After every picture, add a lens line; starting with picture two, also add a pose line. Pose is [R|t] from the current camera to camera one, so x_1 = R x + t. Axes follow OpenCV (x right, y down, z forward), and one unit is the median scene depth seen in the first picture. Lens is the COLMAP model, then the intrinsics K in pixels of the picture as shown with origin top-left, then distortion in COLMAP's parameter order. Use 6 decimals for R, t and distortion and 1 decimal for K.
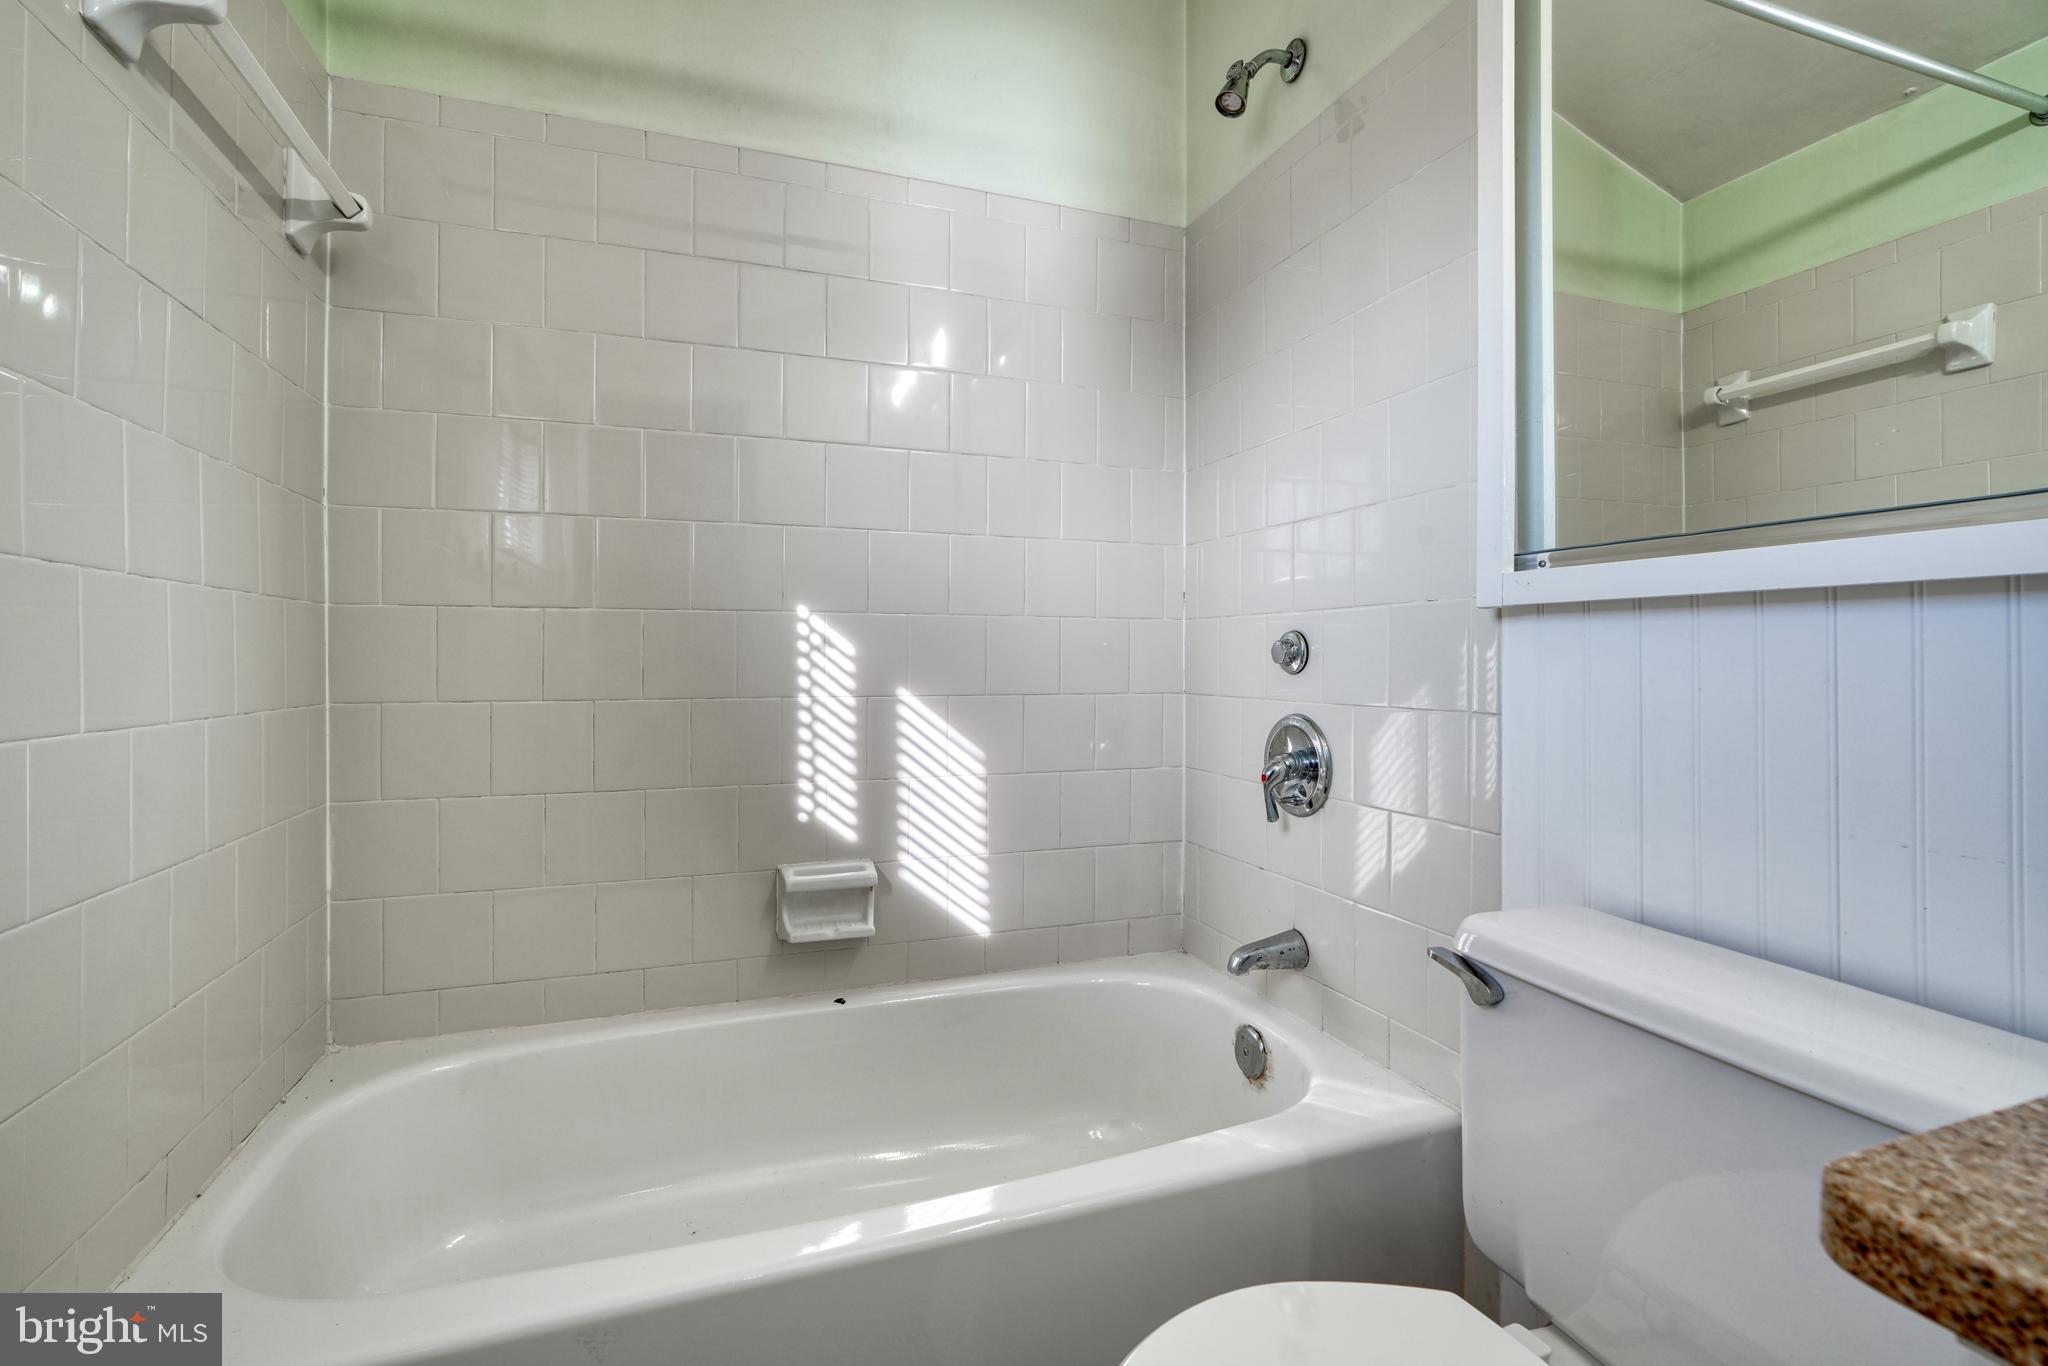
lens RADIAL K [[970.3, 0, 1024.2], [0, 970.3, 627.1], [0, 0, 1]] dist [-0.009697, 0.000500]
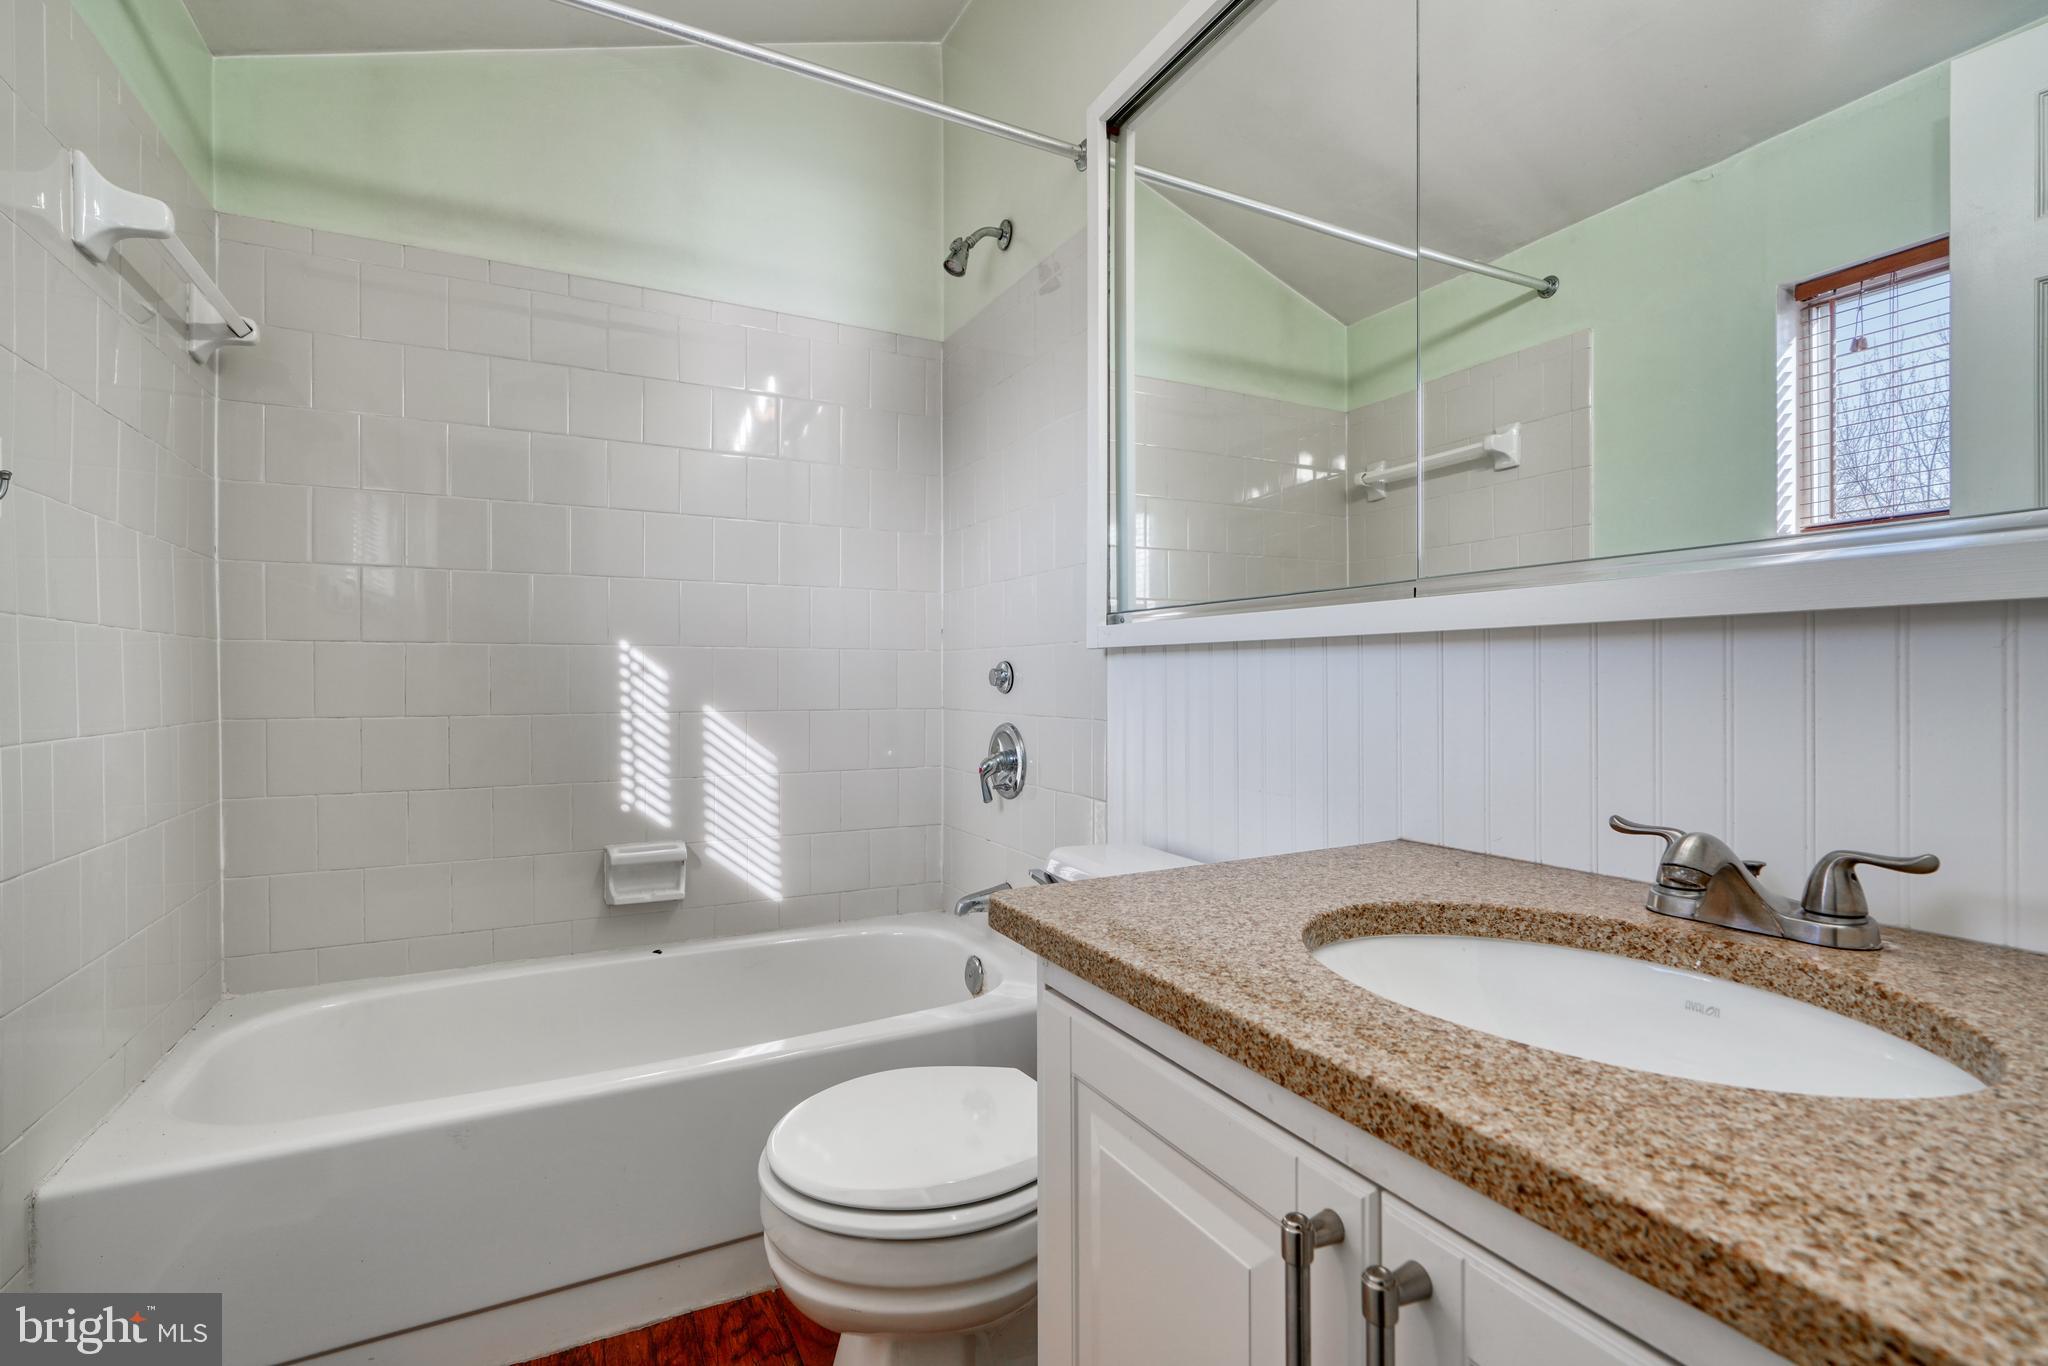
lens RADIAL K [[943.7, 0, 1013.6], [0, 943.7, 665.2], [0, 0, 1]] dist [-0.013750, 0.007805]
pose [[0.990900, 0.000389, 0.134601, 0.110771], [-0.002728, 0.999848, 0.017197, -0.012734], [-0.134574, -0.017407, 0.990751, -0.288166]]
